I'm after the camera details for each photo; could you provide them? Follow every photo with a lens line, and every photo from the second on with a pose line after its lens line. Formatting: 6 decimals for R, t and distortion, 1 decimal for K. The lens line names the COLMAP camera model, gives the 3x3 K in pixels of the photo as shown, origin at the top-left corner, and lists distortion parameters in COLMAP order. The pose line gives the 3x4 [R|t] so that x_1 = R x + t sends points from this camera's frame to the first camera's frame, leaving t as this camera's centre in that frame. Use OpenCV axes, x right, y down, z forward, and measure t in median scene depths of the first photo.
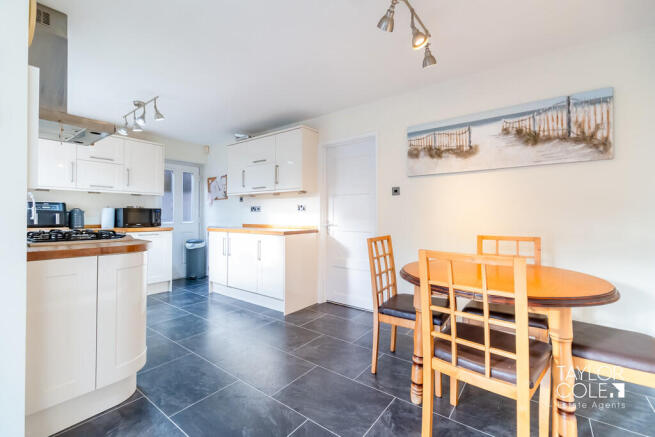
lens RADIAL K [[283.6, 0, 329.6], [0, 283.6, 213.9], [0, 0, 1]] dist [0.000700, -0.000037]
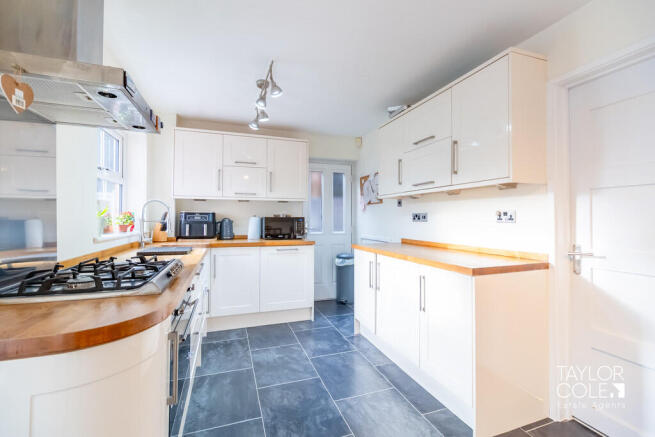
lens RADIAL K [[283.6, 0, 329.6], [0, 283.6, 213.9], [0, 0, 1]] dist [0.000700, -0.000037]
pose [[0.831342, -0.008346, -0.555698, -0.077330], [0.004278, 0.999954, -0.008617, -0.022550], [0.555744, 0.004786, 0.831340, 0.378677]]
